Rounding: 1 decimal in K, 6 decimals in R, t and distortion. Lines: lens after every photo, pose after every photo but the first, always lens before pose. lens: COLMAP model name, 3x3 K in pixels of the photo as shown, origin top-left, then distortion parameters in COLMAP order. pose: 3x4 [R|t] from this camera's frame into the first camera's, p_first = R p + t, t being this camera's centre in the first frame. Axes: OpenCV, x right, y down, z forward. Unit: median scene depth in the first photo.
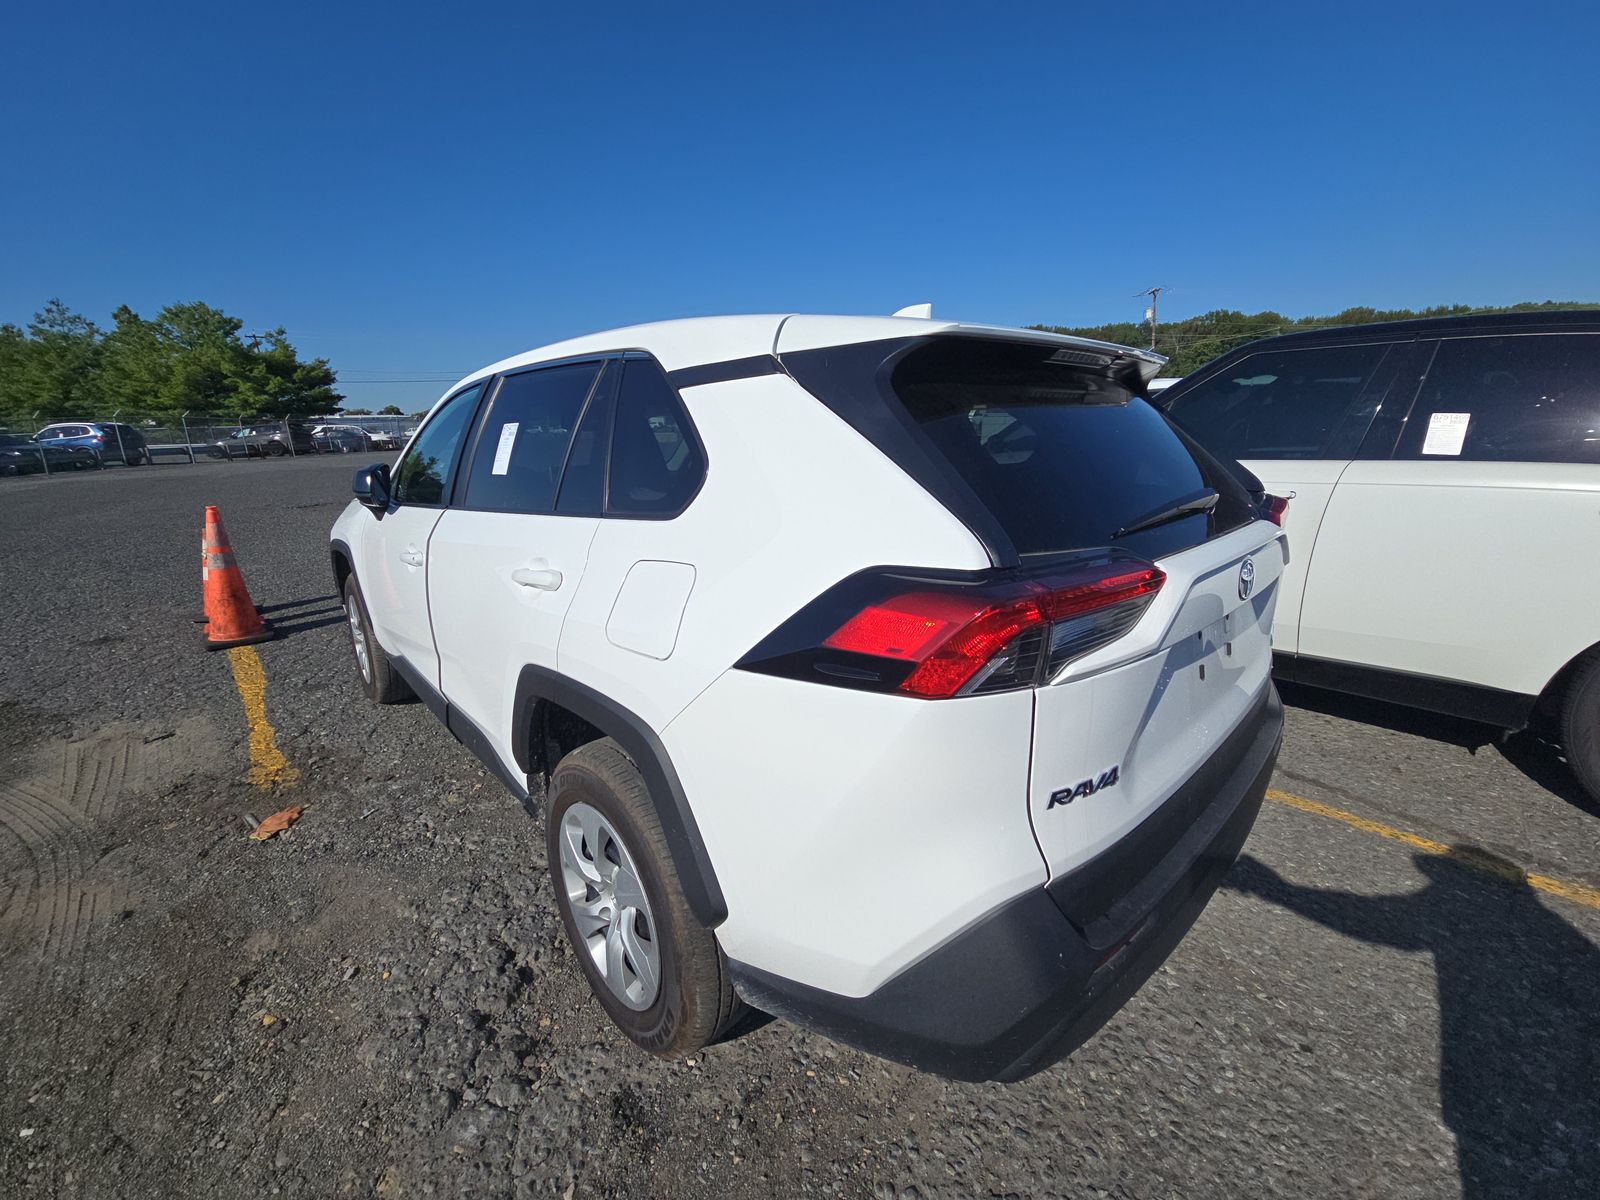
lens RADIAL K [[641.0, 0, 791.9], [0, 641.0, 603.7], [0, 0, 1]] dist [0.028082, -0.019998]
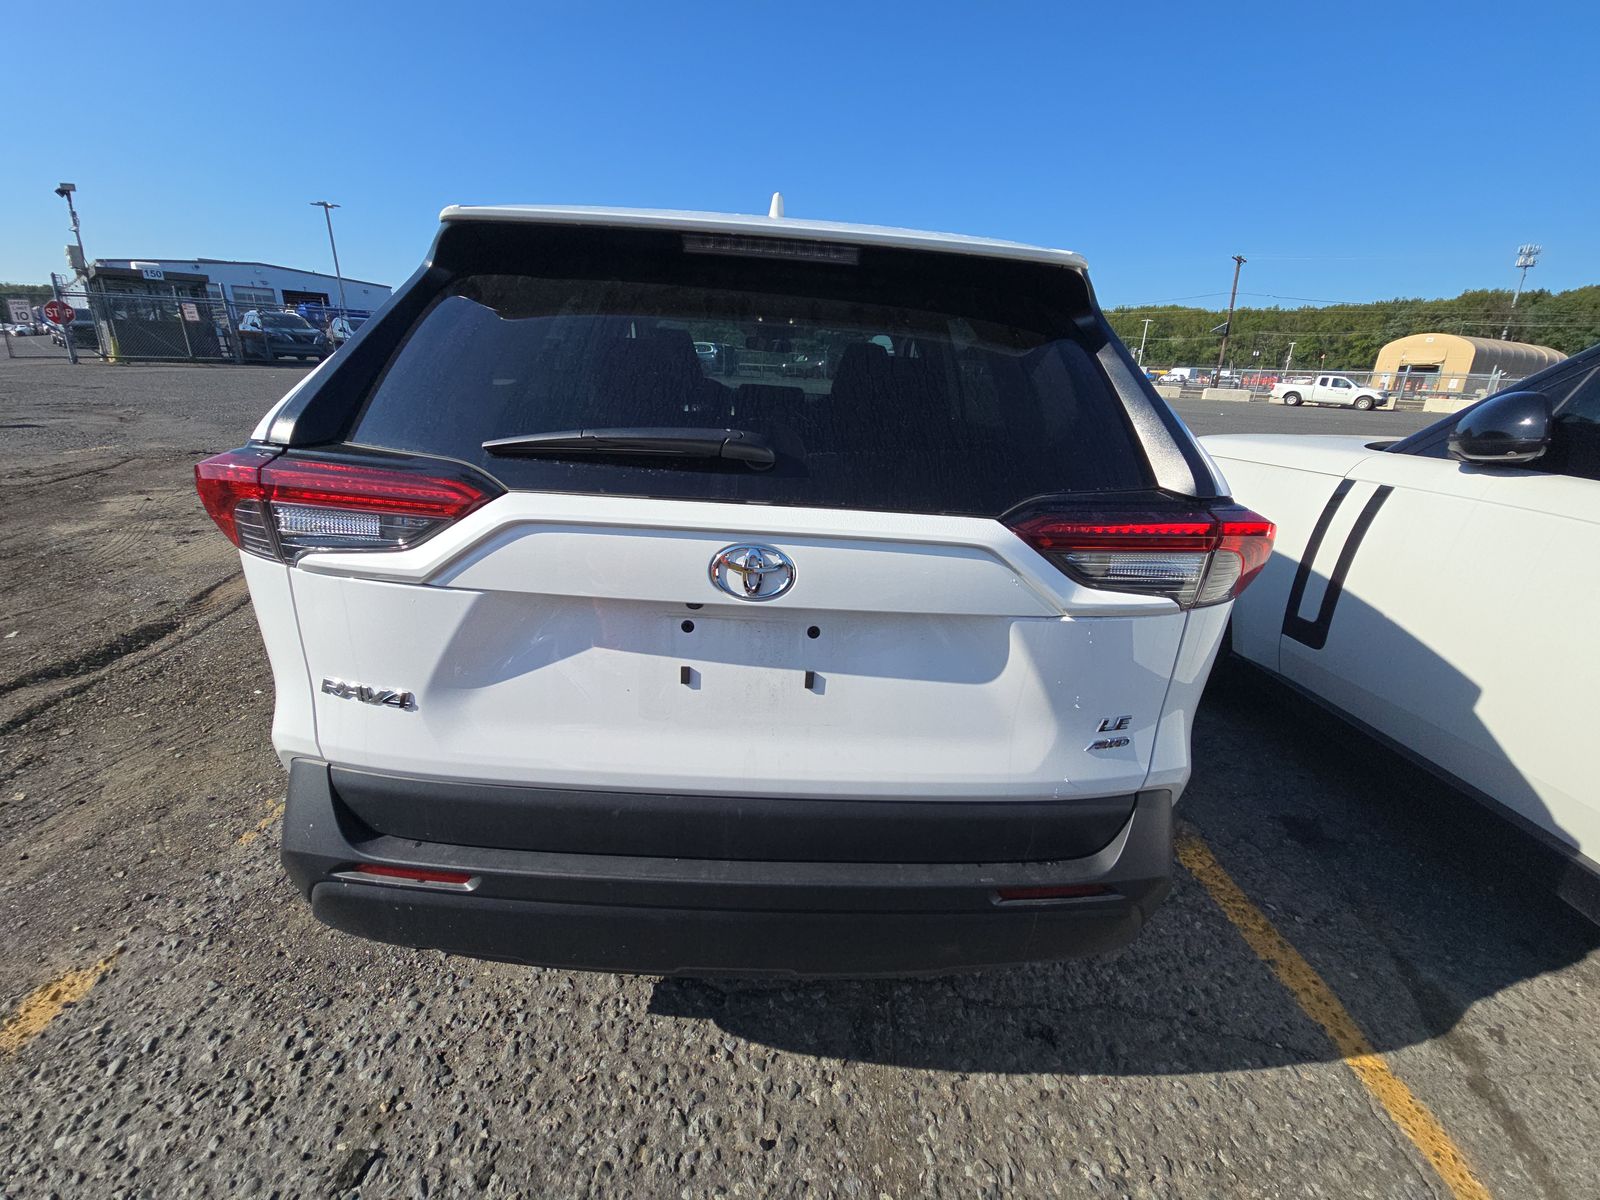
lens RADIAL K [[641.0, 0, 791.9], [0, 641.0, 603.7], [0, 0, 1]] dist [0.028082, -0.019998]
pose [[0.743934, 0.291263, -0.601439, 1.042381], [-0.243204, 0.956302, 0.162290, -0.114039], [0.622427, 0.025539, 0.782261, 0.440836]]
